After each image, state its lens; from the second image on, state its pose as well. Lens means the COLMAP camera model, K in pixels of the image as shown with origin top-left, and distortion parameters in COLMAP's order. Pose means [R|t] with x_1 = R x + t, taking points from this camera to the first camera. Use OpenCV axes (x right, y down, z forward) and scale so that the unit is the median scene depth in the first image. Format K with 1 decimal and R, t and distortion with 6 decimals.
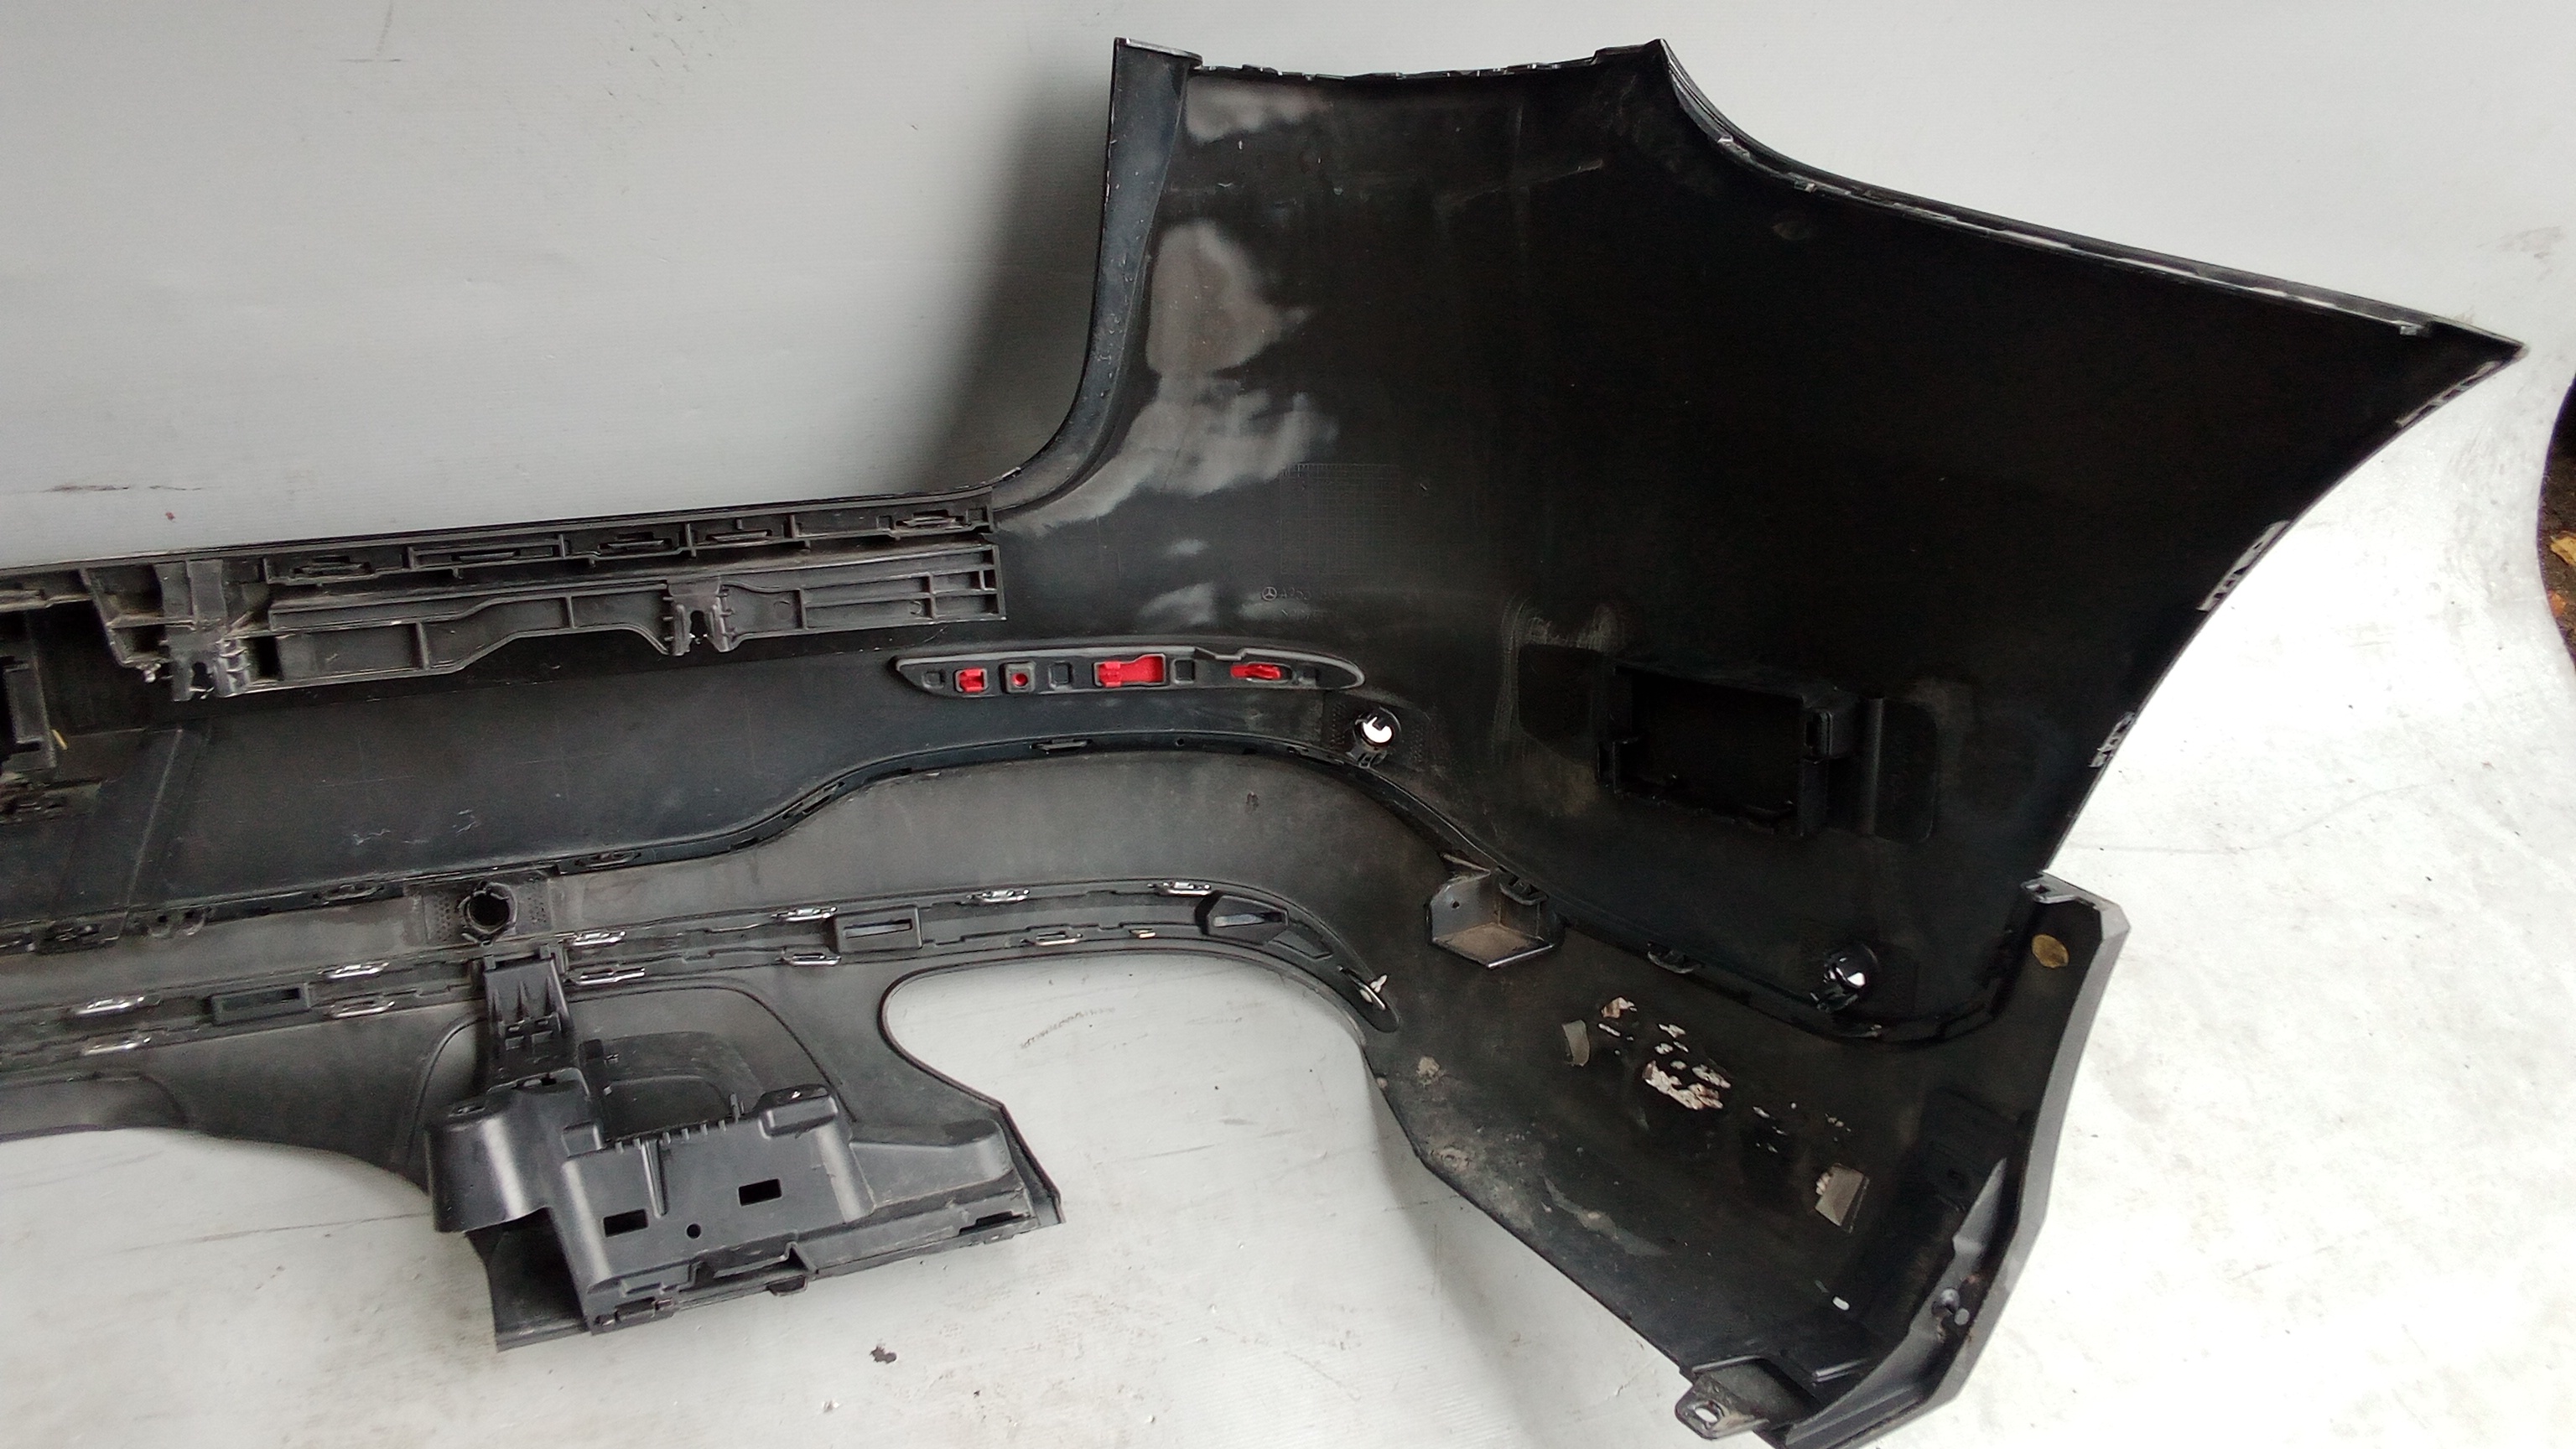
lens RADIAL K [[1992.7, 0, 1304.0], [0, 1992.7, 704.9], [0, 0, 1]] dist [0.036974, -0.067974]
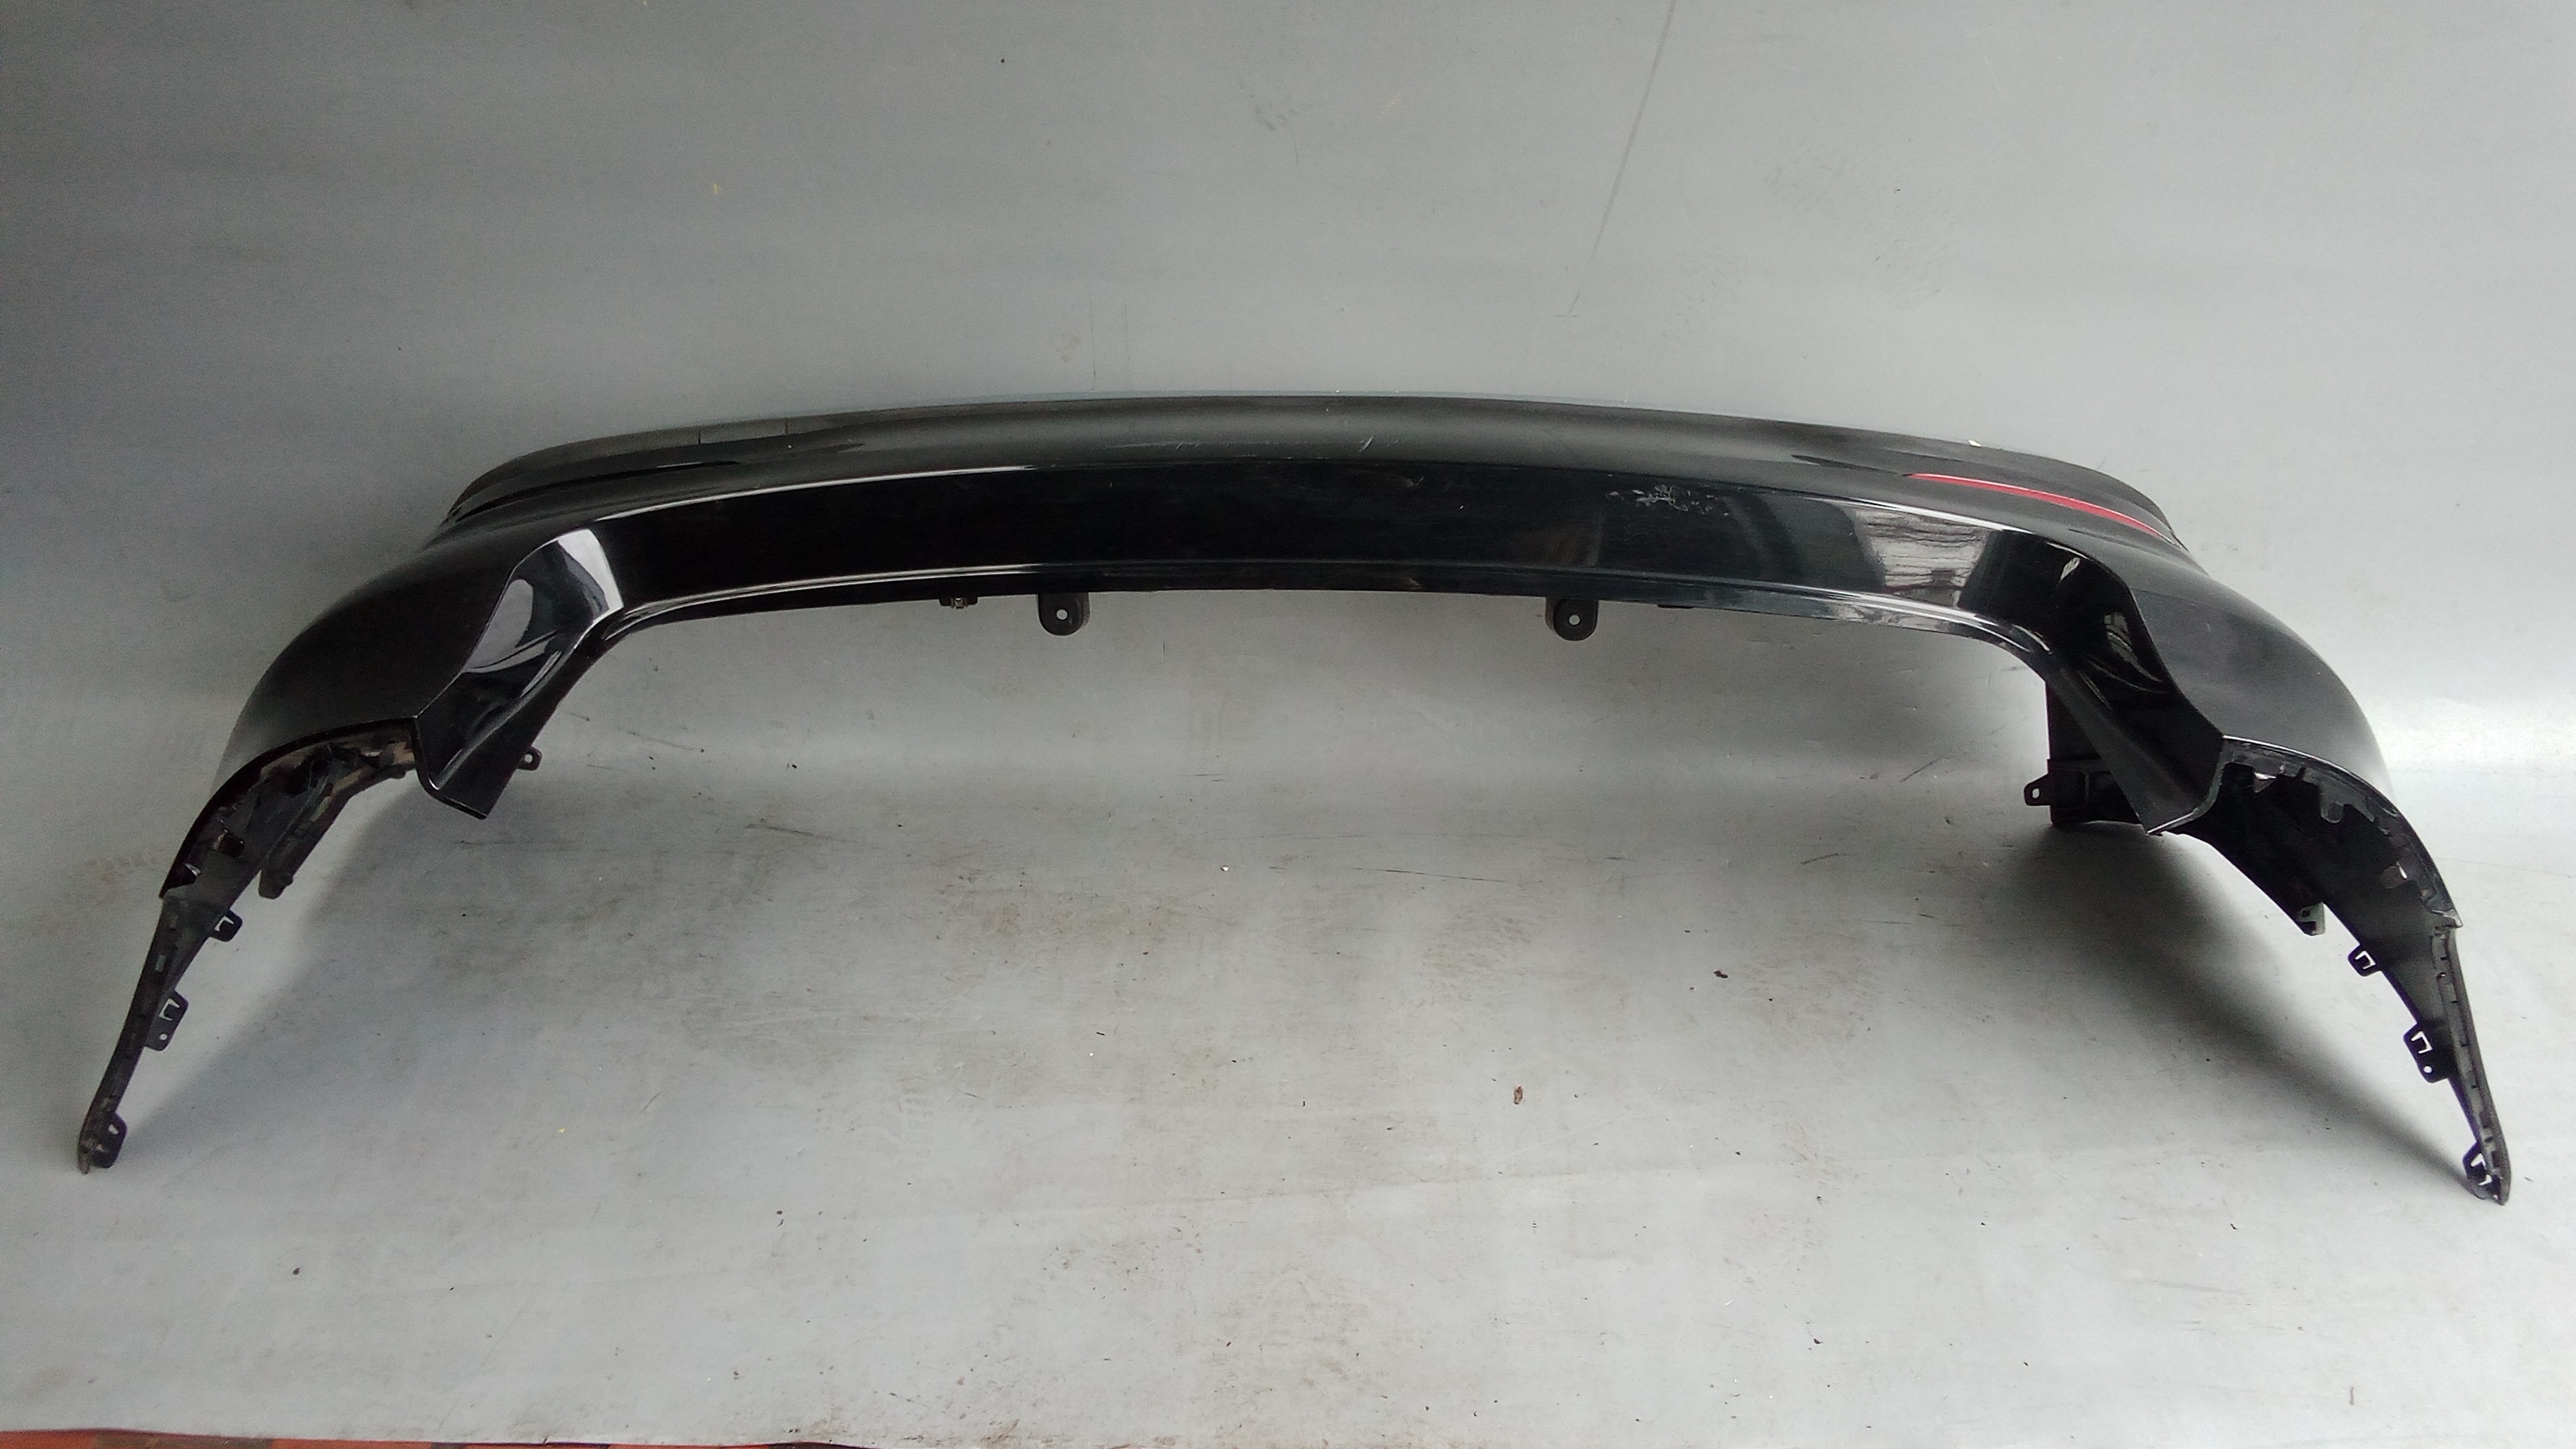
lens RADIAL K [[1992.7, 0, 1324.4], [0, 1992.7, 707.7], [0, 0, 1]] dist [0.036974, -0.067974]
pose [[0.938705, 0.061977, -0.339105, 0.056472], [-0.135831, 0.970621, -0.198608, 0.500186], [0.316834, 0.232495, 0.919545, -0.871425]]
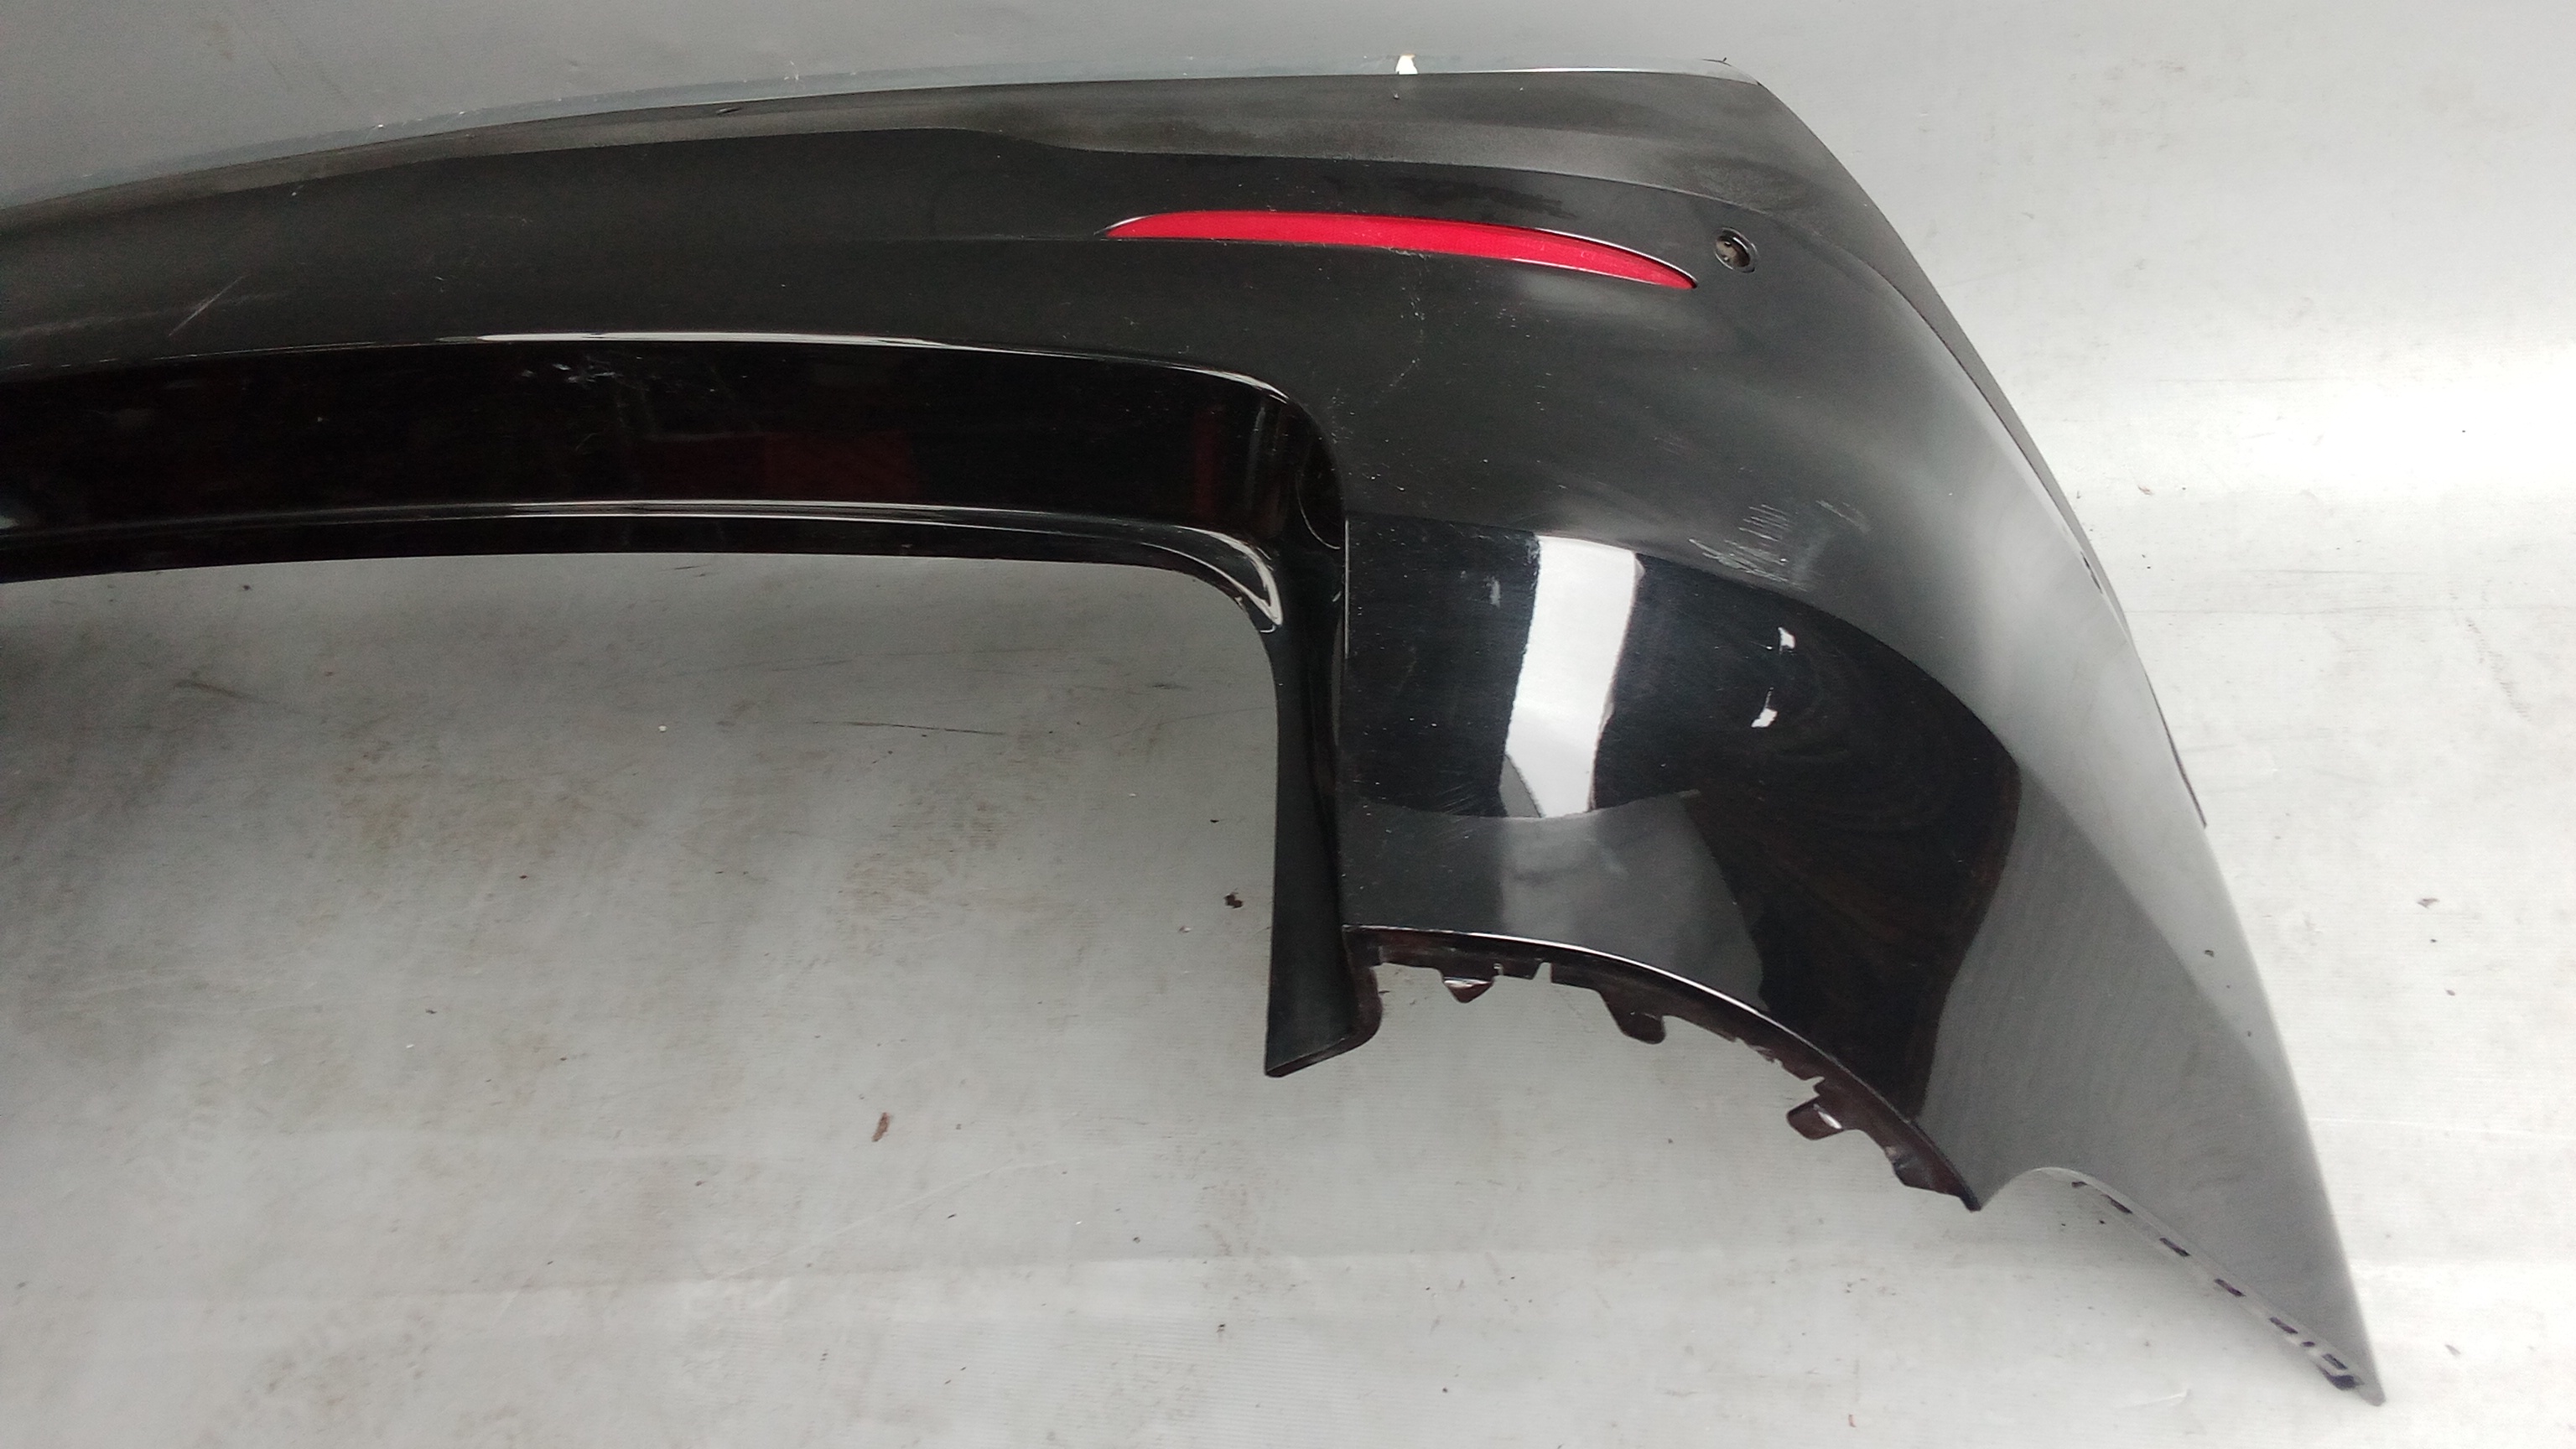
lens RADIAL K [[1992.7, 0, 1343.7], [0, 1992.7, 708.9], [0, 0, 1]] dist [0.036974, -0.067974]
pose [[0.803990, 0.149820, -0.575460, 0.536144], [-0.043993, 0.980075, 0.193697, -0.034316], [0.593013, -0.130414, 0.794561, 0.072768]]
